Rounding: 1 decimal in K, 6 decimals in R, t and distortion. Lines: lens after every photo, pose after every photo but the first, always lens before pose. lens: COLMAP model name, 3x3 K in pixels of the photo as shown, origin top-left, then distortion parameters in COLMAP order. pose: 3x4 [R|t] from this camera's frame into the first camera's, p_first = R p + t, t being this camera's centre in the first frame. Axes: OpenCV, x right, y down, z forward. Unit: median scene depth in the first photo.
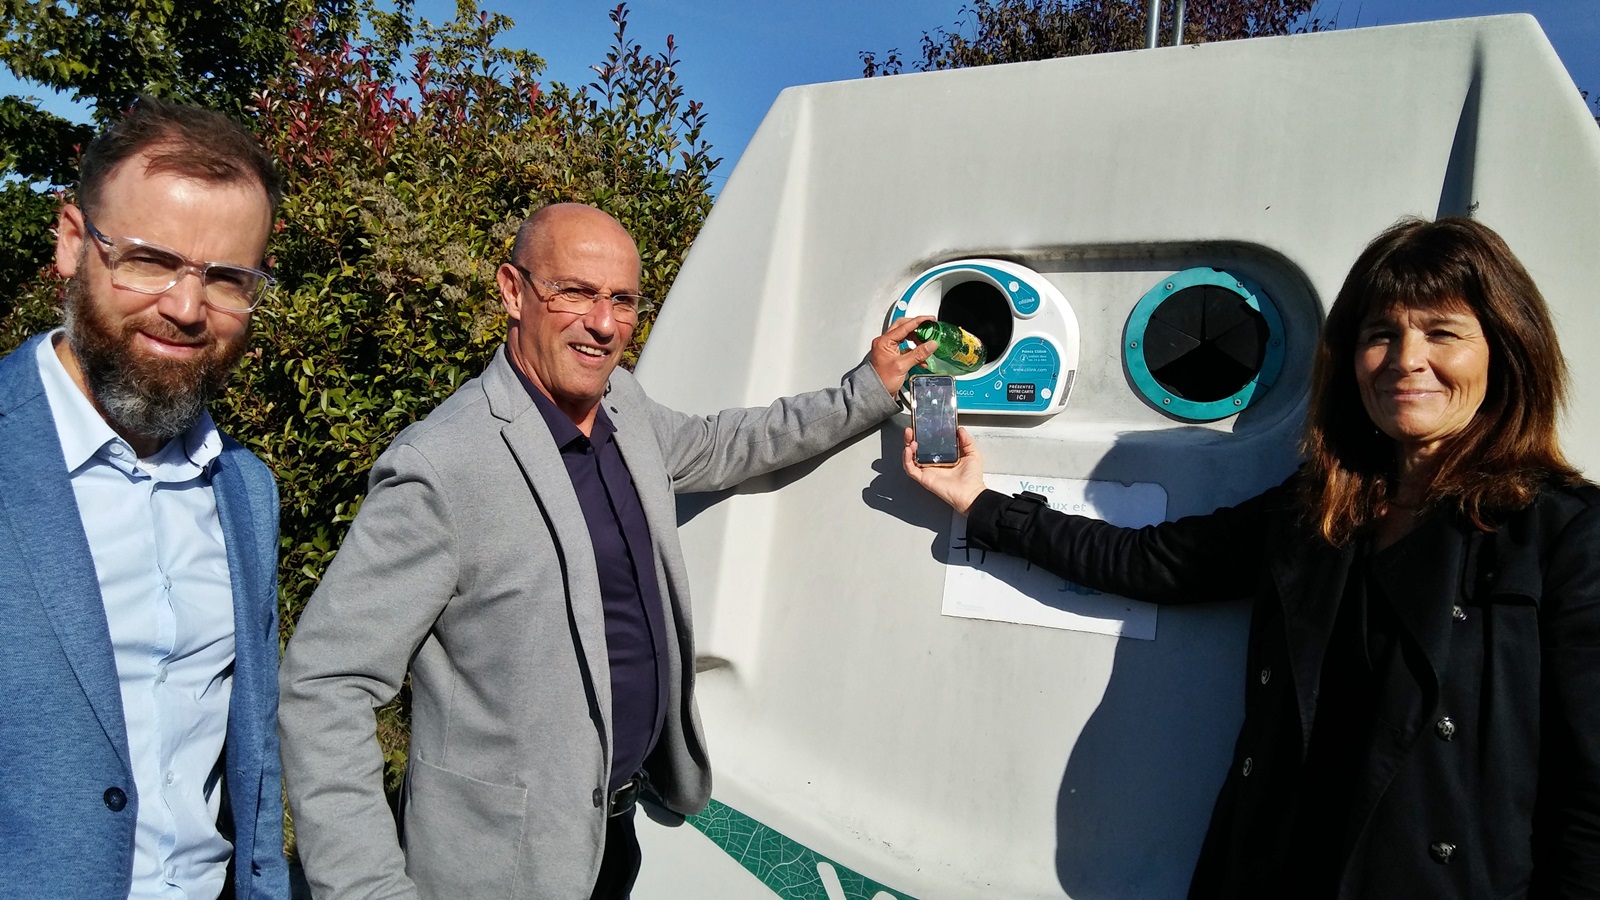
lens RADIAL K [[1341.9, 0, 798.8], [0, 1341.9, 450.4], [0, 0, 1]] dist [0.043118, 0.001340]
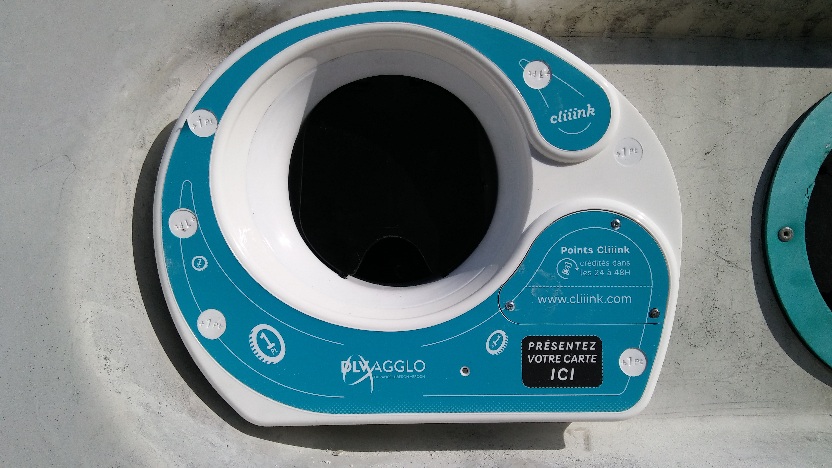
lens RADIAL K [[697.8, 0, 415.4], [0, 697.8, 237.7], [0, 0, 1]] dist [0.043118, 0.001340]
pose [[0.859864, 0.002260, 0.510518, 0.033075], [0.044583, 0.995837, -0.079499, -0.063756], [-0.508573, 0.091118, 0.856184, 0.857269]]
